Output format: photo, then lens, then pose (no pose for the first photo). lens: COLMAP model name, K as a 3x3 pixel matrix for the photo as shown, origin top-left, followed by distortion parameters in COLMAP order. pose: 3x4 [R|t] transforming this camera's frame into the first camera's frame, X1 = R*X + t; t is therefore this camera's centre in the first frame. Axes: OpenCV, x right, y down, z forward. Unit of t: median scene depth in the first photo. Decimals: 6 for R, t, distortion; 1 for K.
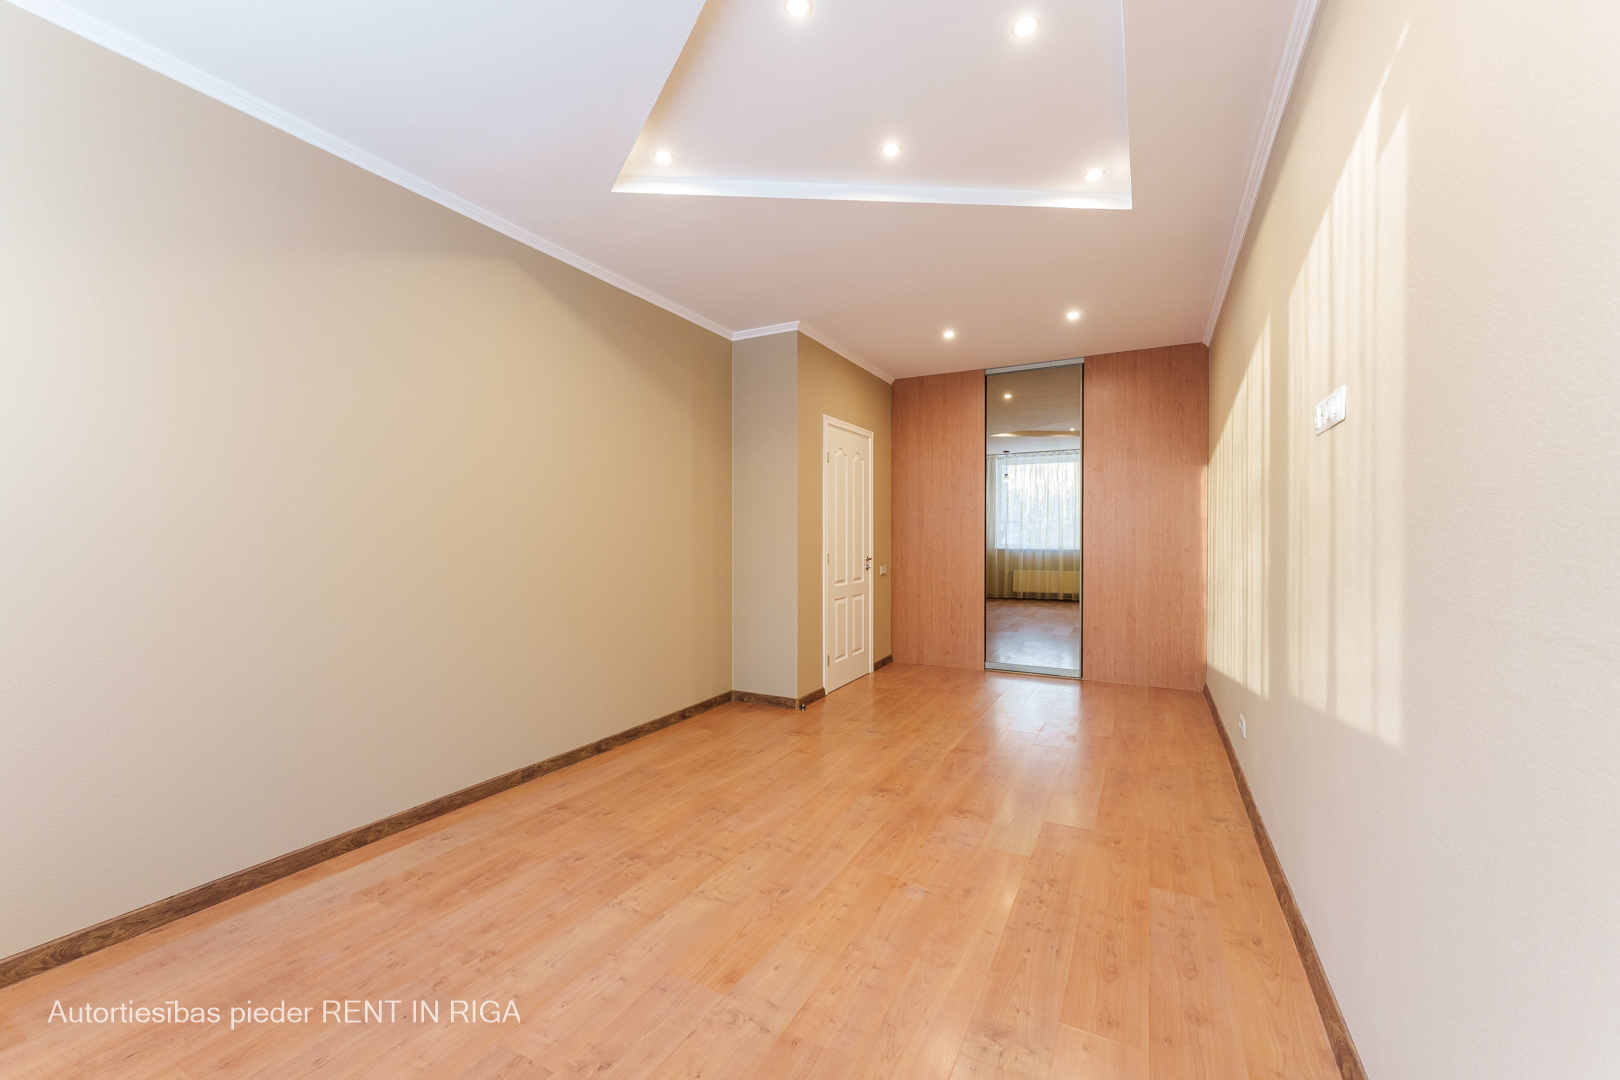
lens RADIAL K [[643.4, 0, 805.0], [0, 643.4, 537.8], [0, 0, 1]] dist [0.000901, -0.000070]
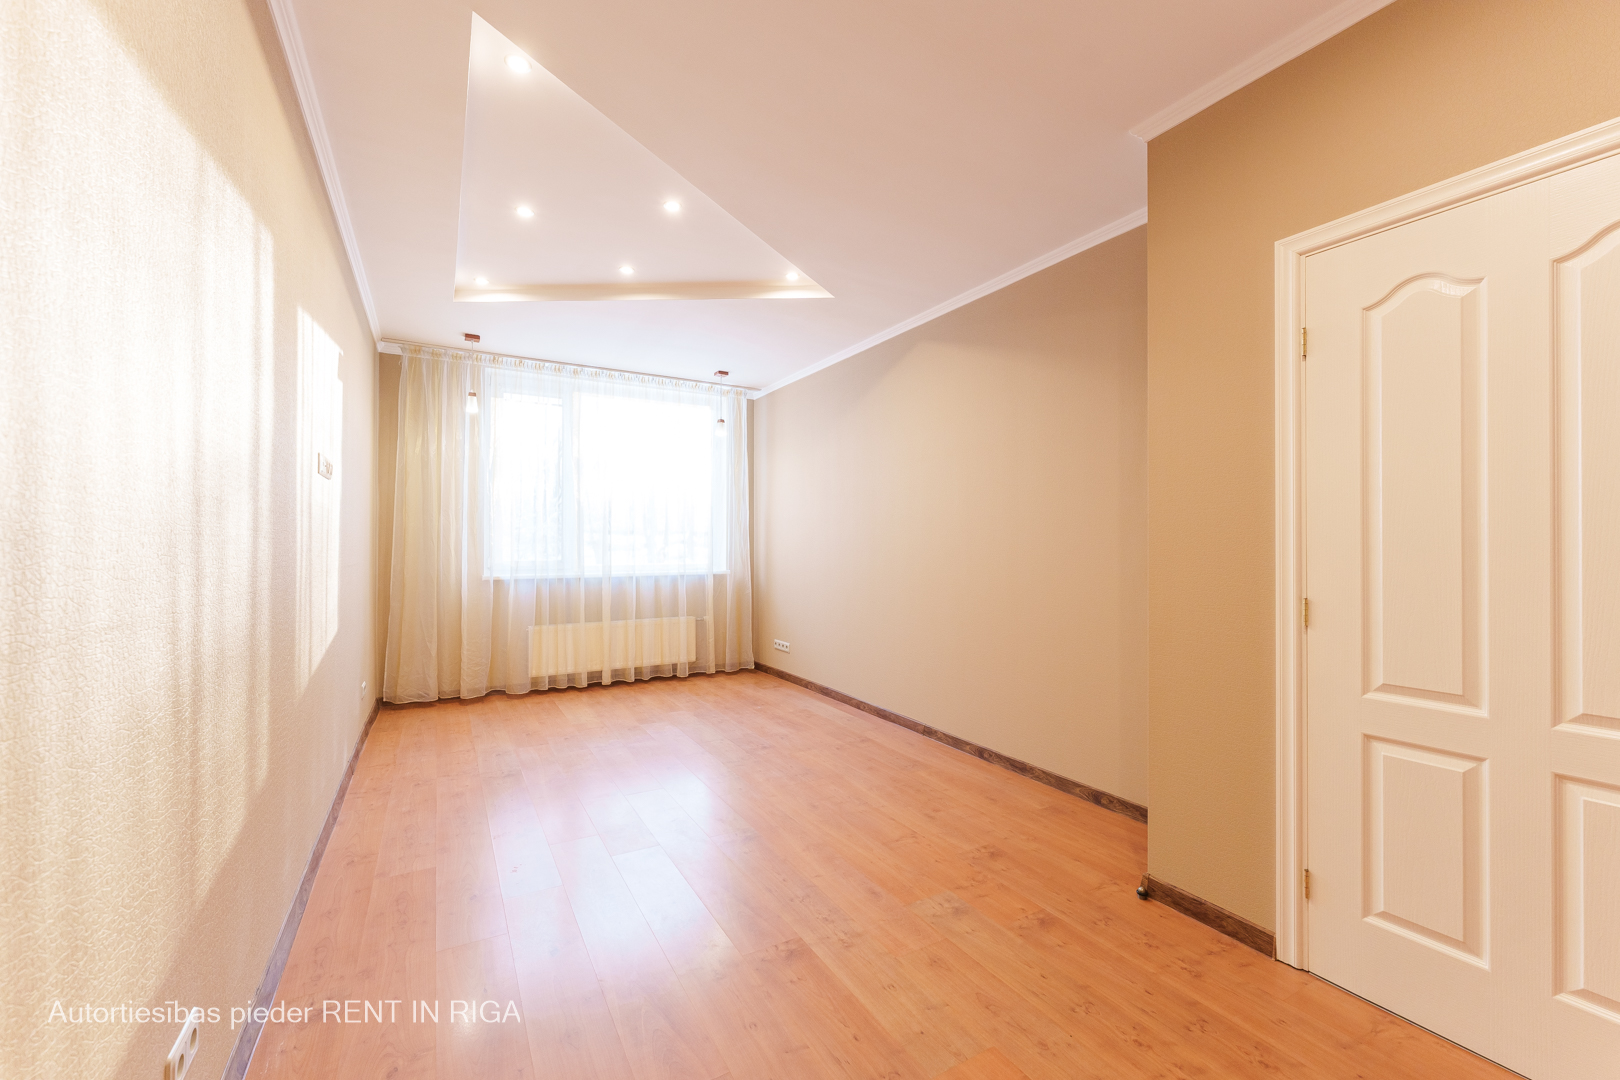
lens RADIAL K [[643.4, 0, 805.0], [0, 643.4, 537.8], [0, 0, 1]] dist [0.000901, -0.000070]
pose [[-0.531693, -0.009502, -0.846884, 0.763699], [-0.005911, 0.999954, -0.007508, -0.007817], [0.846917, 0.001014, -0.531724, 1.424208]]
